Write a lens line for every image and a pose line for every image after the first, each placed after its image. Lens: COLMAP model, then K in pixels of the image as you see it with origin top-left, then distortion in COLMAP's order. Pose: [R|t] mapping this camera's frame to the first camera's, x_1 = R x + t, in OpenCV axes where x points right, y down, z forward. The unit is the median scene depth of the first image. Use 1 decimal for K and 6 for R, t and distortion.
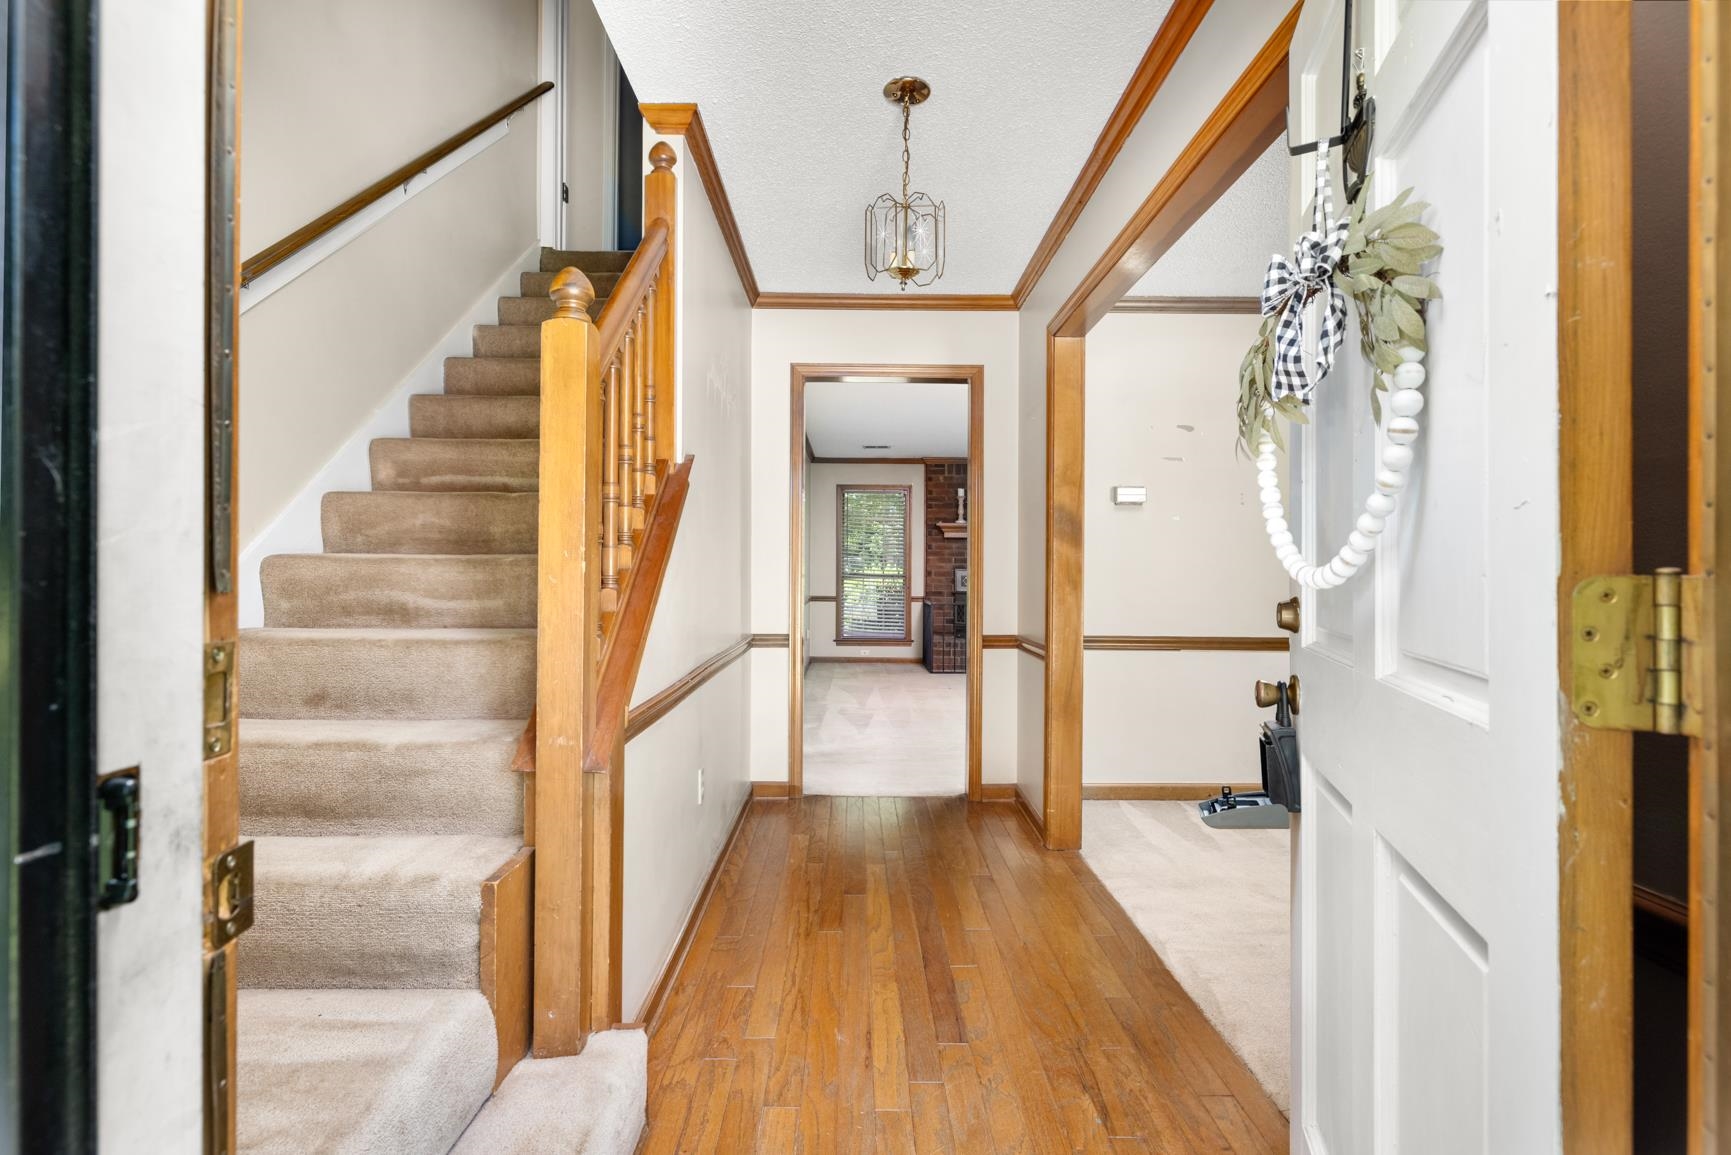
lens RADIAL K [[766.7, 0, 863.2], [0, 766.7, 571.6], [0, 0, 1]] dist [-0.002080, 0.001793]
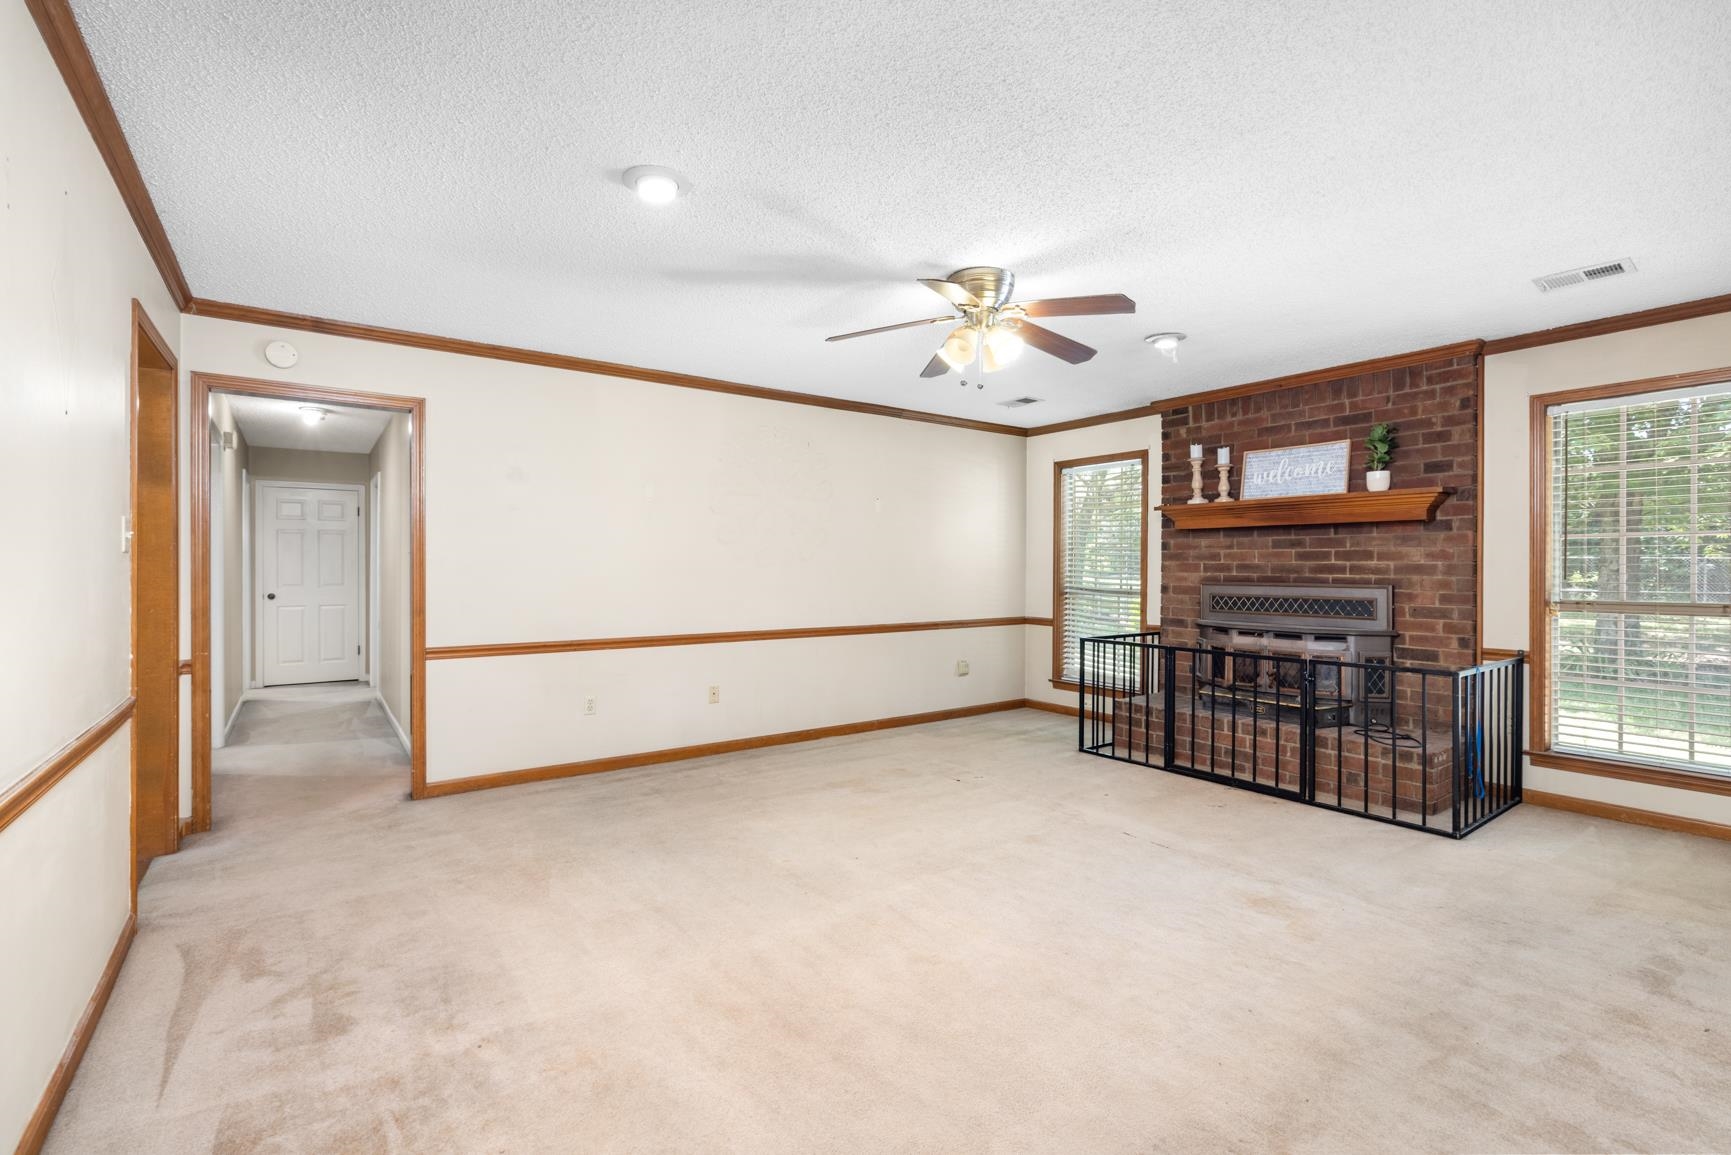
lens RADIAL K [[766.7, 0, 862.5], [0, 766.7, 571.6], [0, 0, 1]] dist [-0.002080, 0.001793]
pose [[0.581616, 0.001142, -0.813463, 0.445824], [-0.003294, 0.999994, -0.000951, -0.010221], [0.813457, 0.003233, 0.581616, 0.444024]]
